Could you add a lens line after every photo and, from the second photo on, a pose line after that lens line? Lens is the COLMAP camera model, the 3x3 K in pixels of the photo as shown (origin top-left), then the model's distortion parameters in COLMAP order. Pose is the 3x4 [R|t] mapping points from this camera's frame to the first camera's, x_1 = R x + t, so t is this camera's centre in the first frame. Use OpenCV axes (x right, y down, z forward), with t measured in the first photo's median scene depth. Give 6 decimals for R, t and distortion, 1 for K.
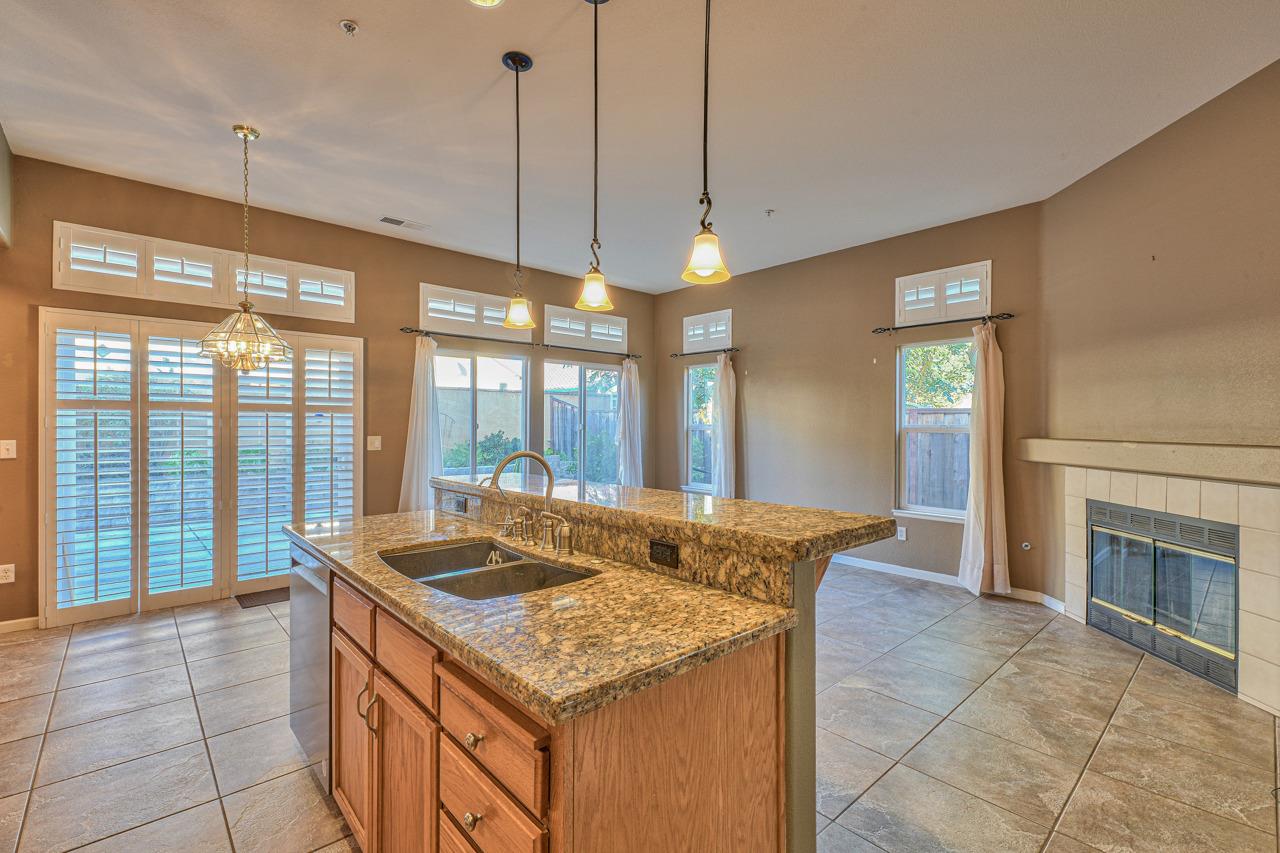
lens RADIAL K [[552.9, 0, 639.9], [0, 552.9, 423.1], [0, 0, 1]] dist [0.009897, -0.004821]
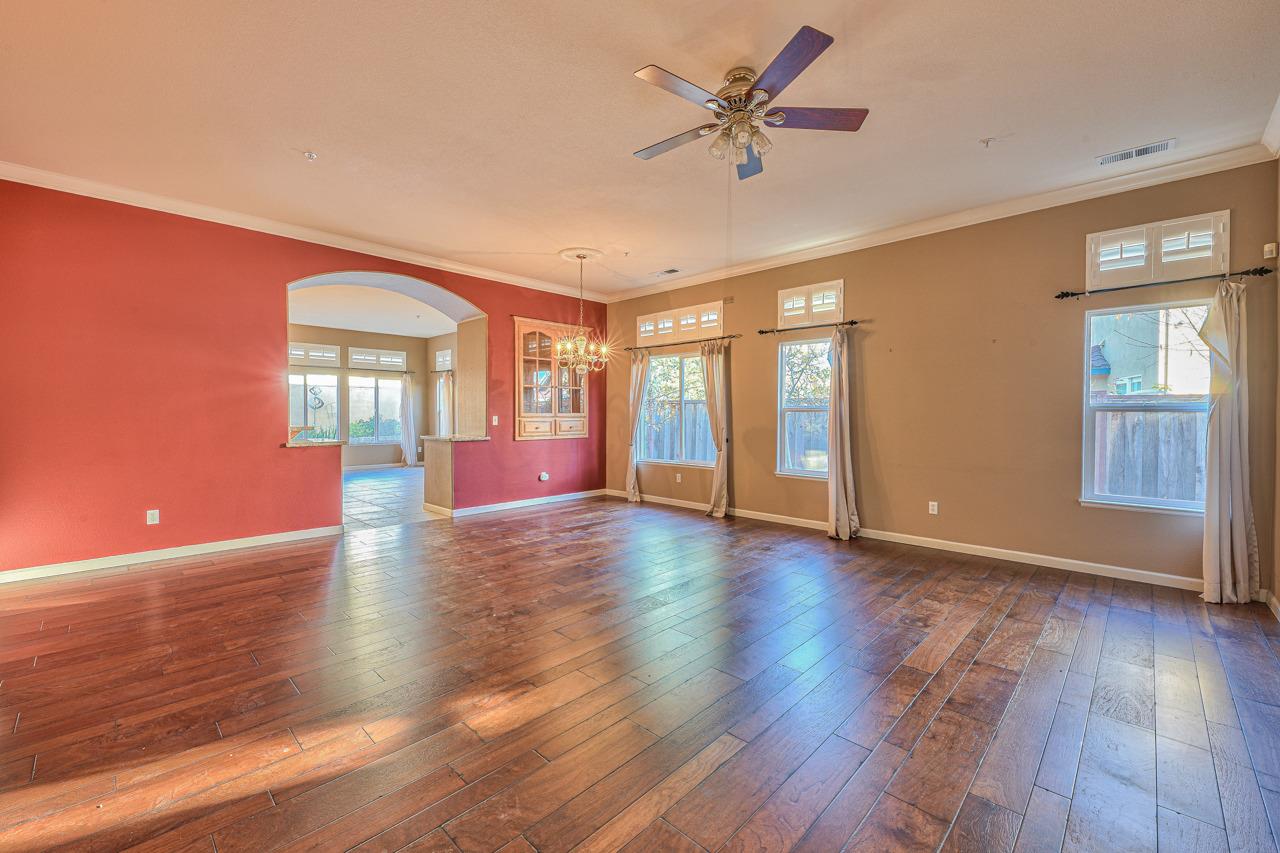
lens RADIAL K [[514.8, 0, 637.4], [0, 514.8, 423.5], [0, 0, 1]] dist [0.005161, -0.001246]
pose [[0.997844, -0.004527, 0.065468, 1.055288], [0.002964, 0.999709, 0.023952, 0.021110], [-0.065558, -0.023706, 0.997567, -1.290133]]
